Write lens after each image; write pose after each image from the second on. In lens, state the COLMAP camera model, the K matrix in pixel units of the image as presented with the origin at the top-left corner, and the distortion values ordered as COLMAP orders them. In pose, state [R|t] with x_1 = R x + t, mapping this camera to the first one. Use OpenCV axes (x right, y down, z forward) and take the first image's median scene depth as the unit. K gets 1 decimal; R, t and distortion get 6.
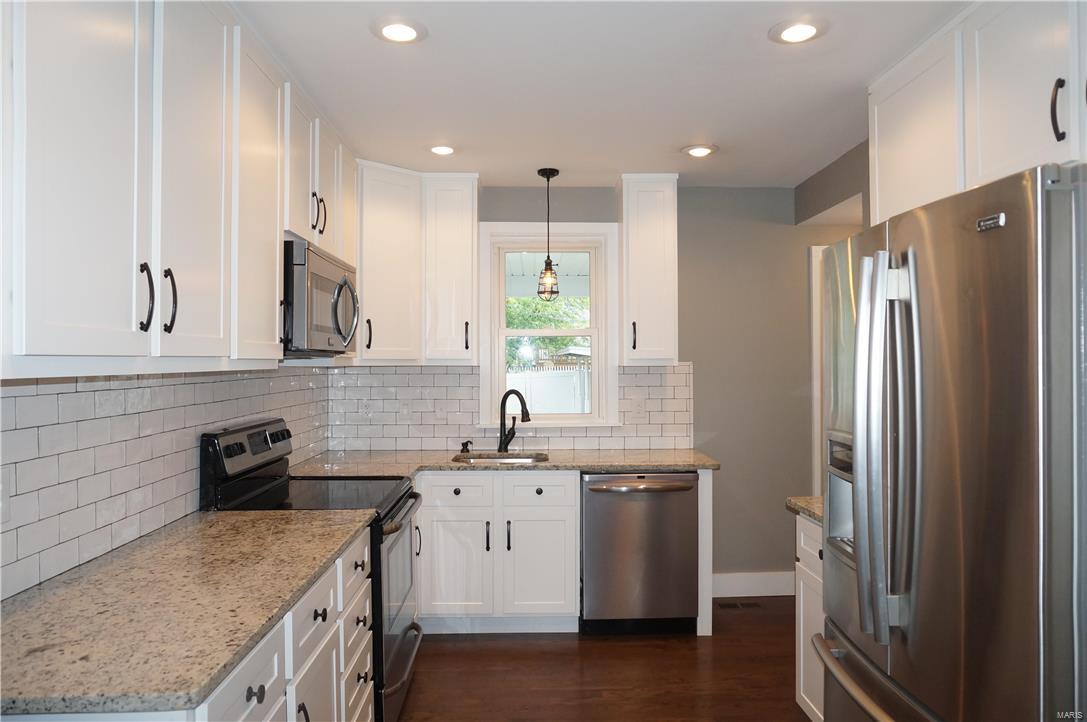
lens RADIAL K [[726.8, 0, 547.9], [0, 726.8, 363.4], [0, 0, 1]] dist [-0.013404, 0.001473]
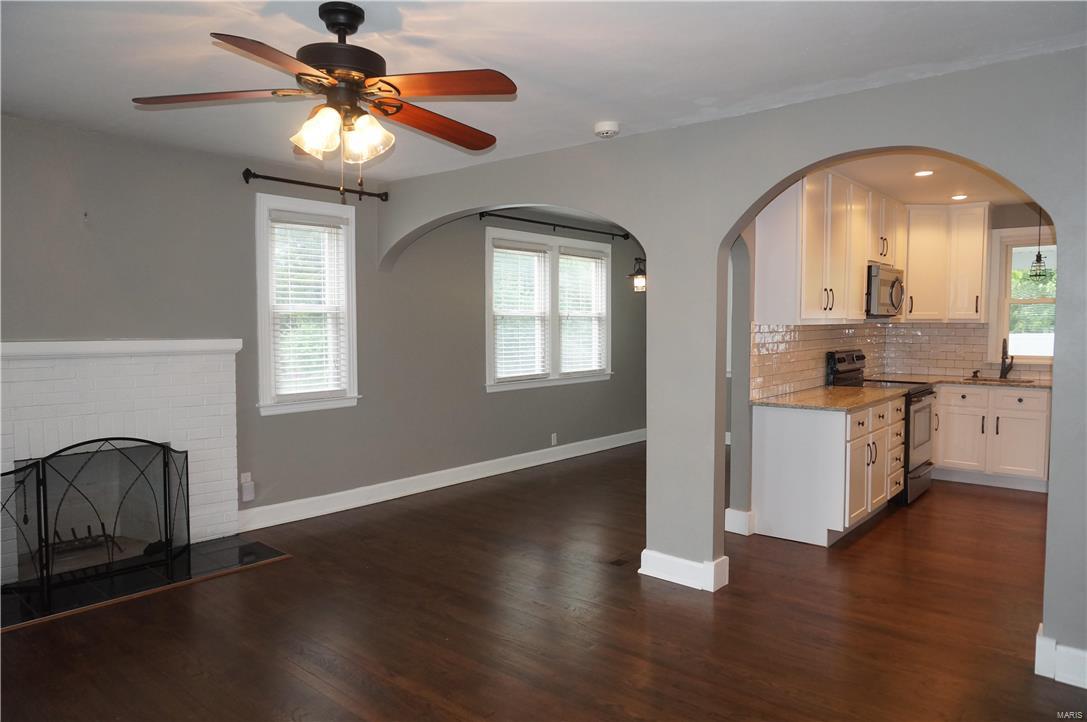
lens RADIAL K [[726.8, 0, 547.9], [0, 726.8, 363.4], [0, 0, 1]] dist [-0.013404, 0.001473]
pose [[0.749266, 0.041350, -0.660977, 0.300080], [-0.001850, 0.998176, 0.060349, -0.002501], [0.662267, -0.043995, 0.747976, -1.039134]]
